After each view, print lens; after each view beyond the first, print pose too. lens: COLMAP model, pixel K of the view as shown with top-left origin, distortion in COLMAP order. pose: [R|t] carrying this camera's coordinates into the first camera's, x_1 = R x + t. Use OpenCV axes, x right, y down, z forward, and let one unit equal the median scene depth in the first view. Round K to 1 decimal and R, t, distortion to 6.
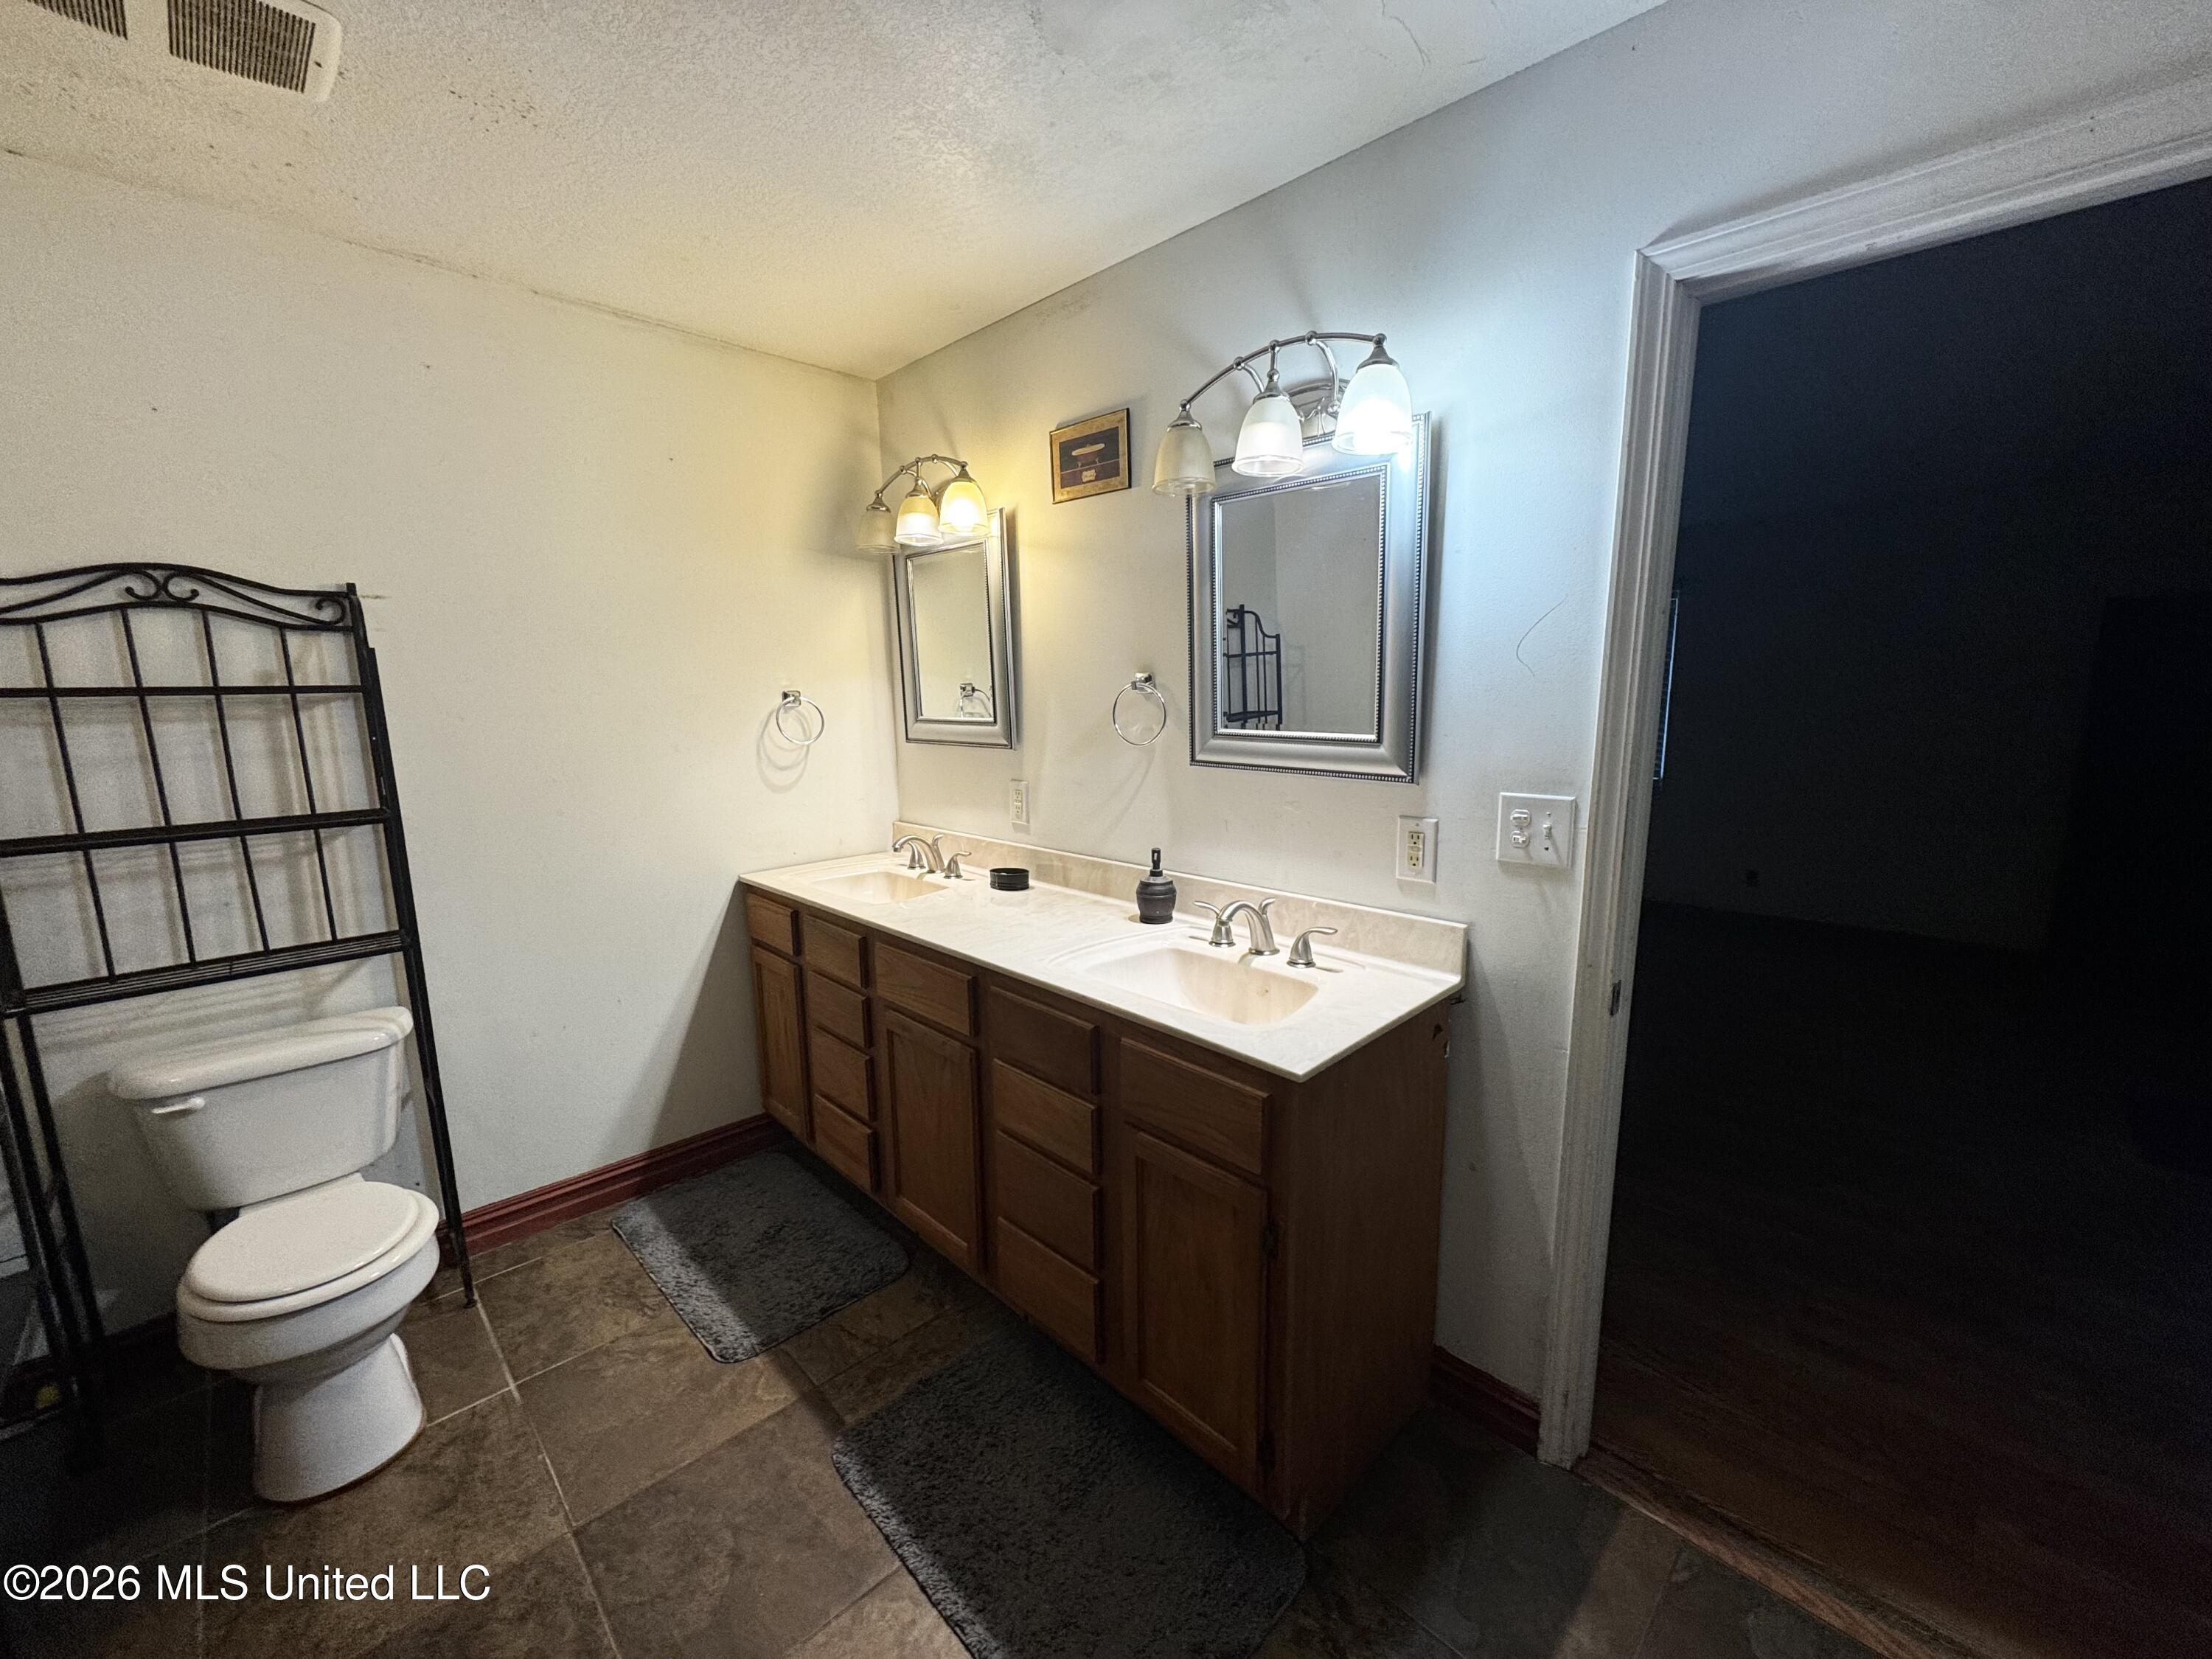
lens RADIAL K [[884.1, 0, 1108.0], [0, 884.1, 830.0], [0, 0, 1]] dist [-0.000204, -0.000135]
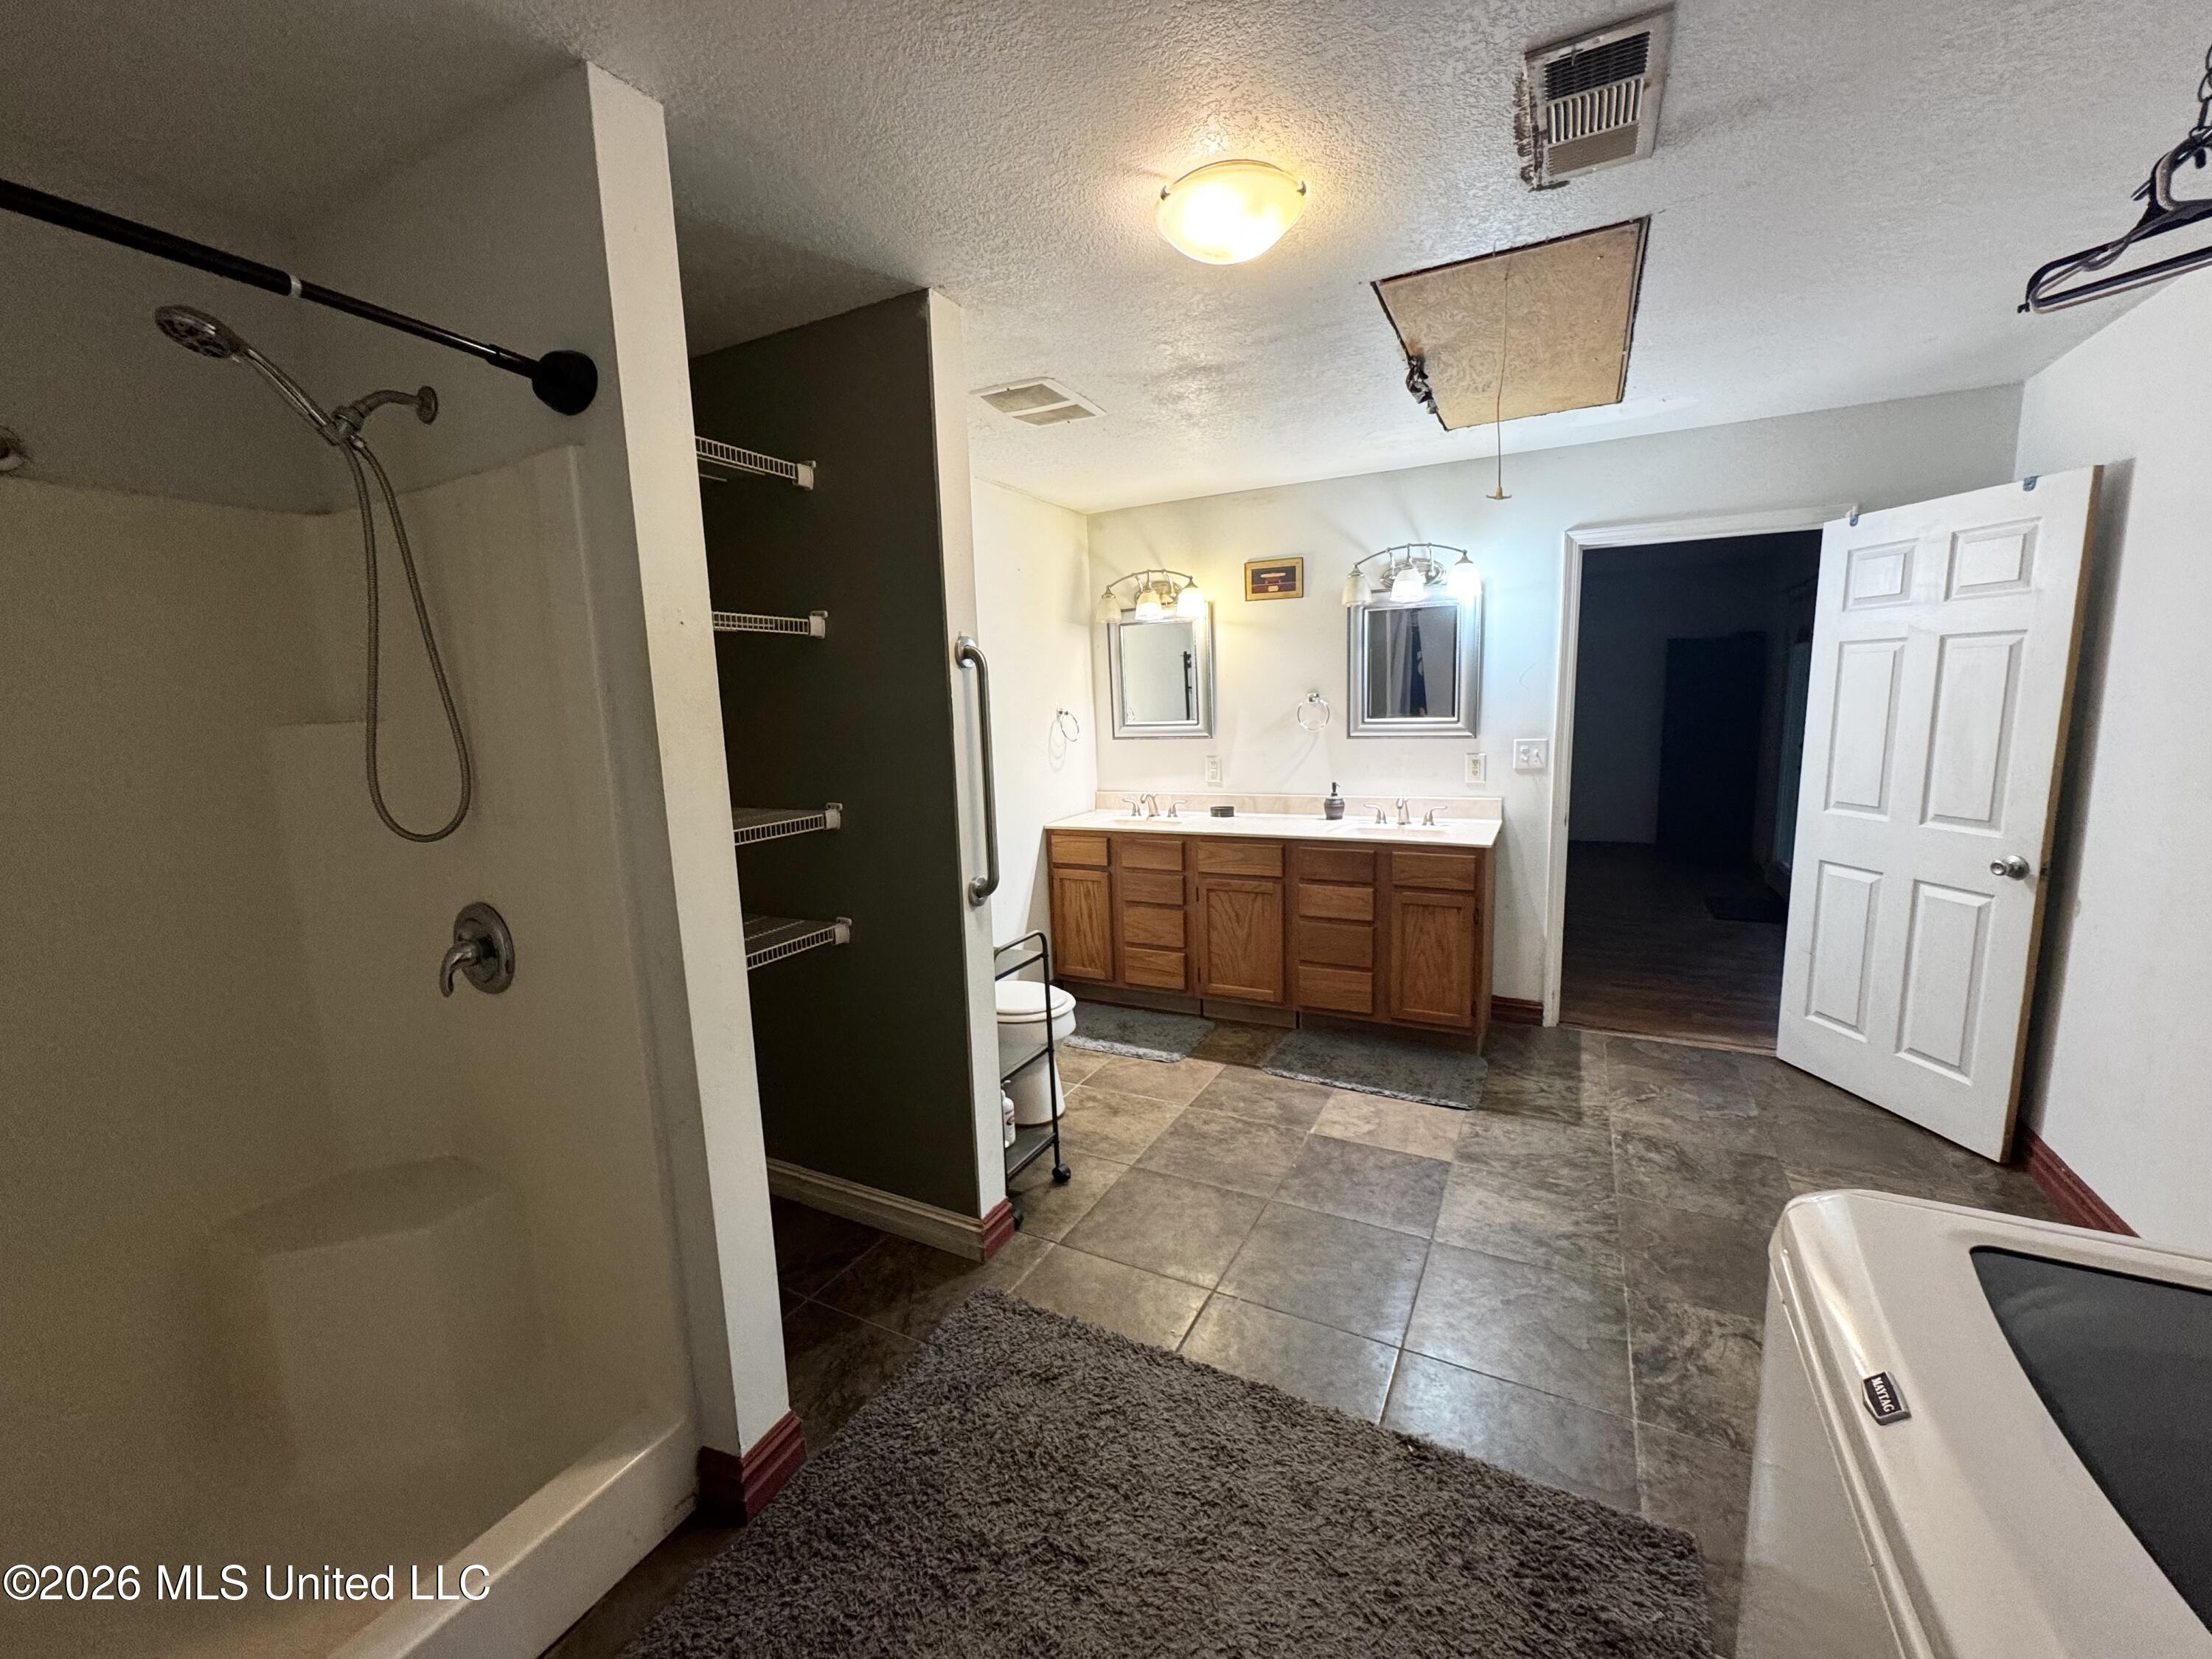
lens RADIAL K [[884.1, 0, 1108.0], [0, 884.1, 830.0], [0, 0, 1]] dist [-0.000204, -0.000135]
pose [[0.951034, -0.068643, 0.301368, -1.126533], [0.075052, 0.997132, -0.009725, 0.120292], [-0.299836, 0.031868, 0.953458, -0.787904]]
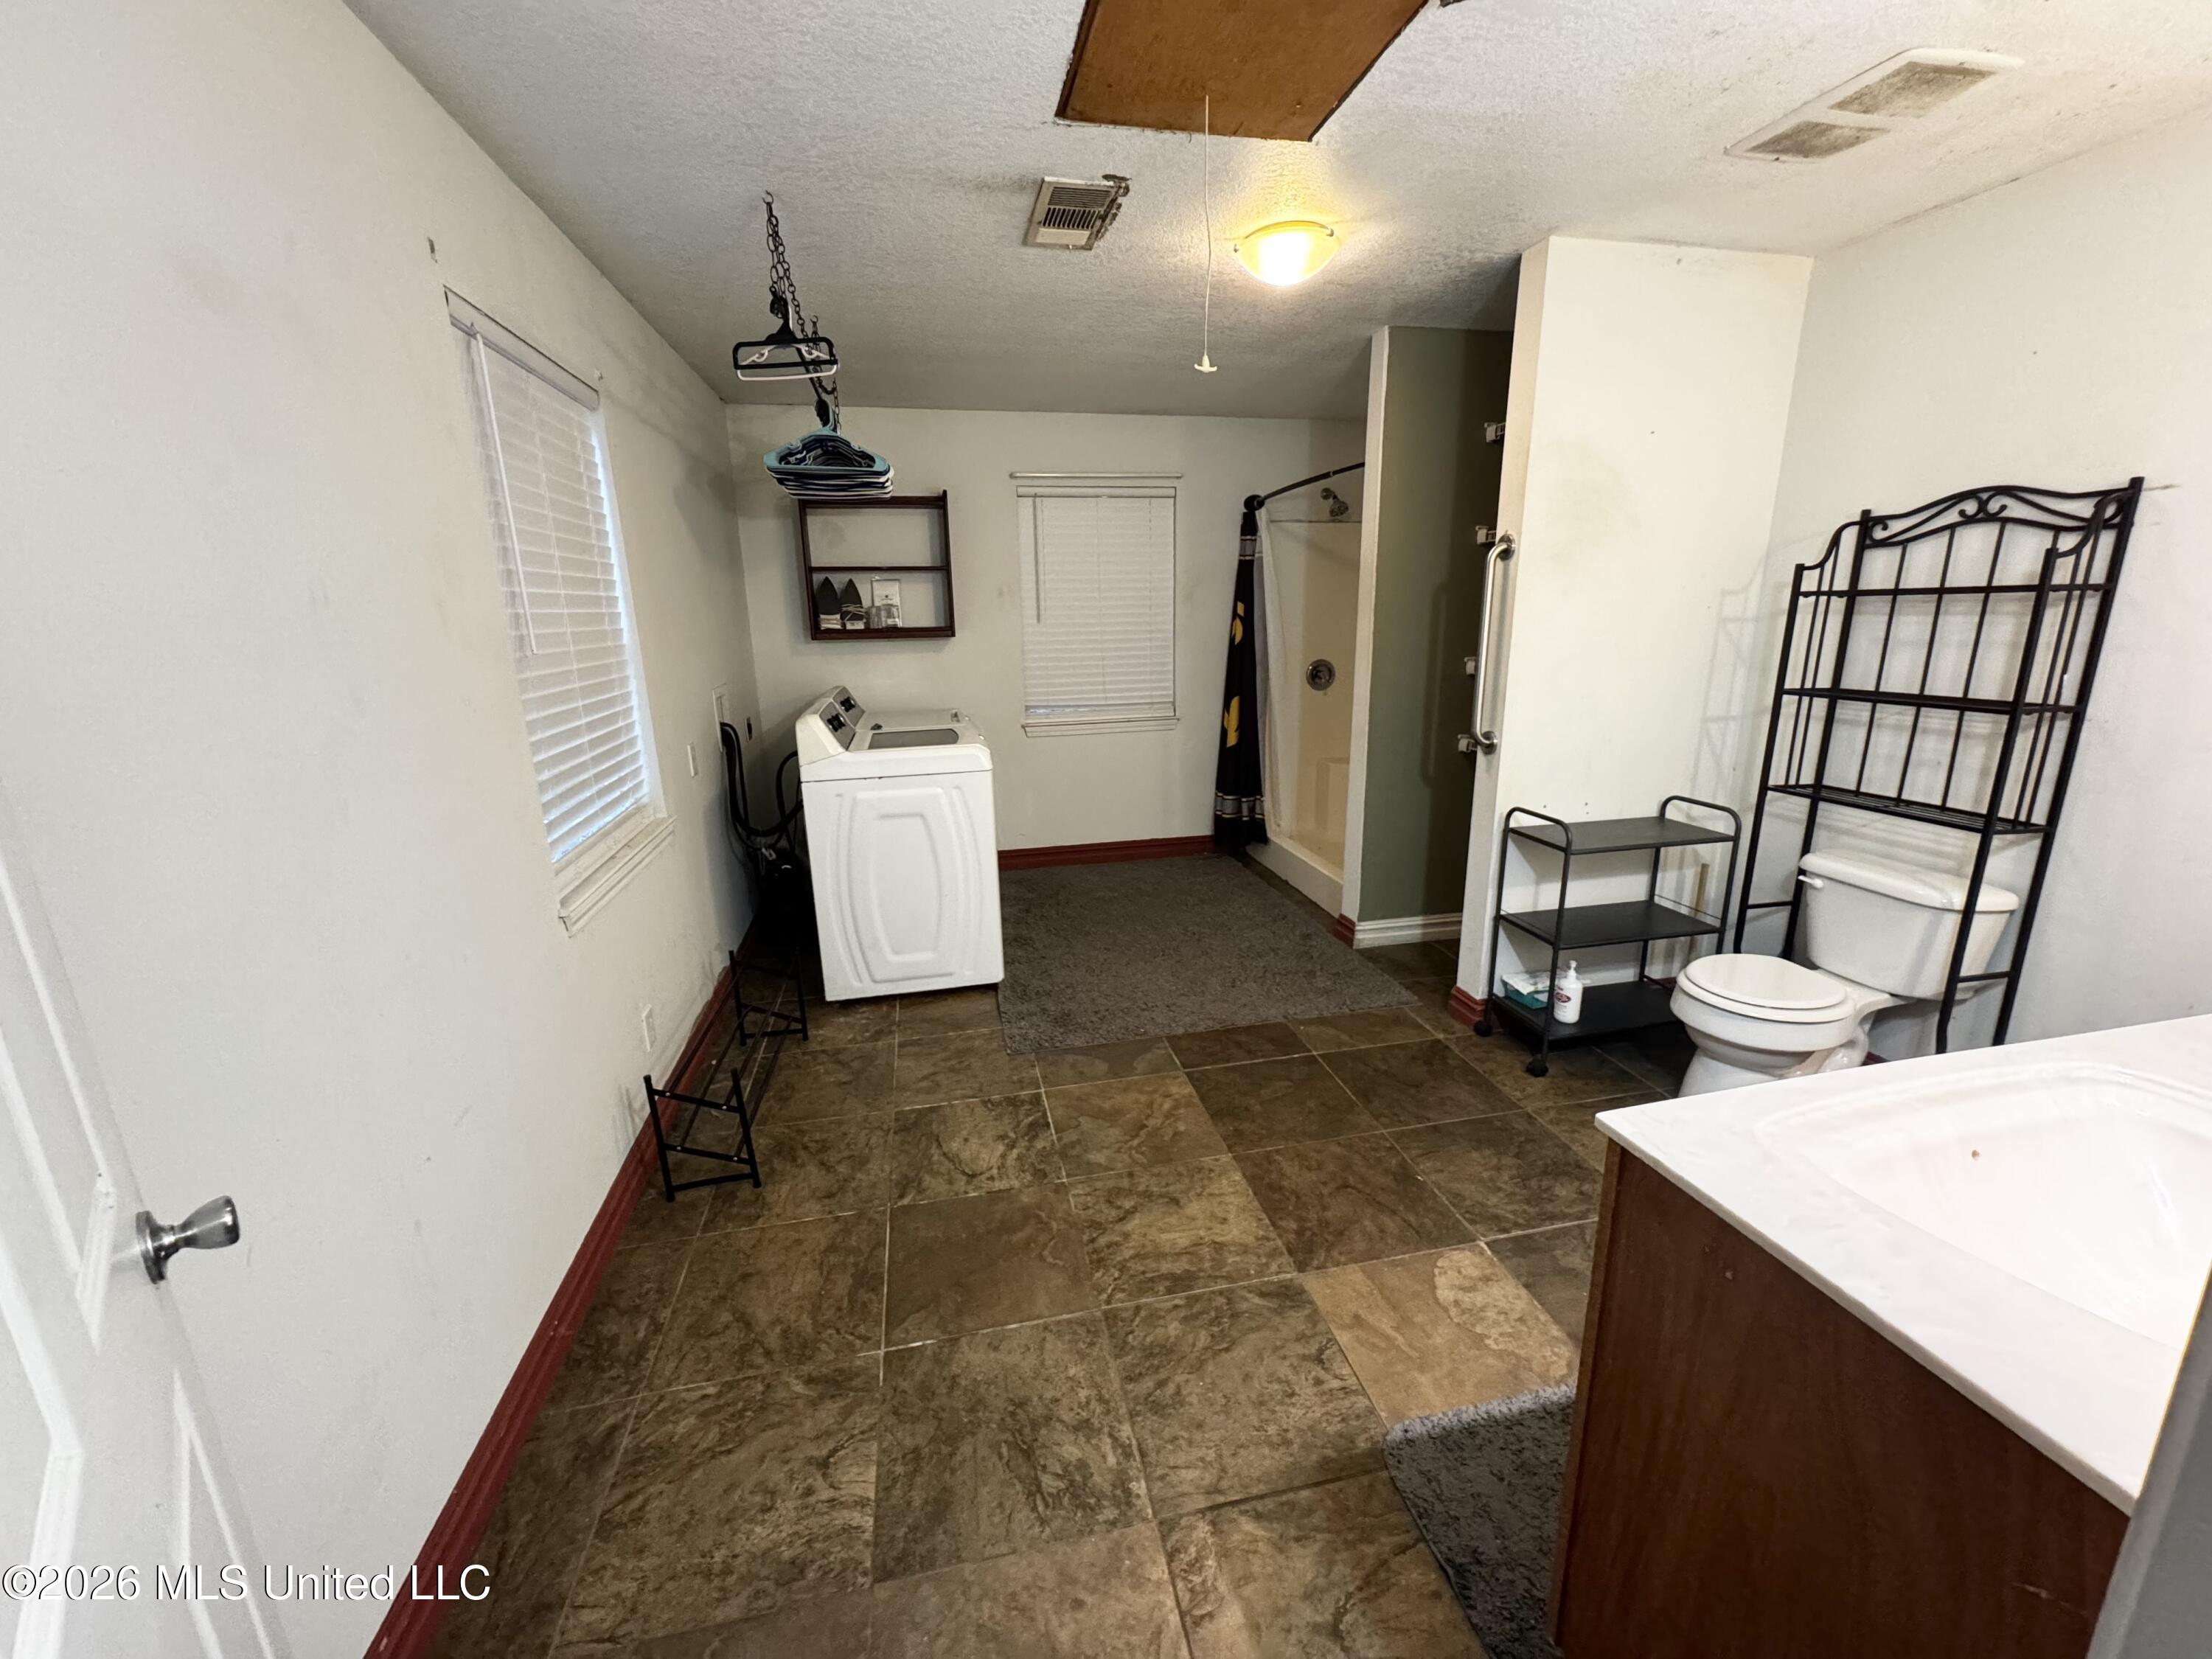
lens RADIAL K [[875.5, 0, 1106.0], [0, 875.5, 829.5], [0, 0, 1]] dist [-0.004580, 0.000631]
pose [[-0.538527, 0.225029, -0.812004, 0.688964], [-0.111389, 0.936209, 0.333323, -0.112013], [0.835213, 0.269952, -0.479108, 0.643202]]
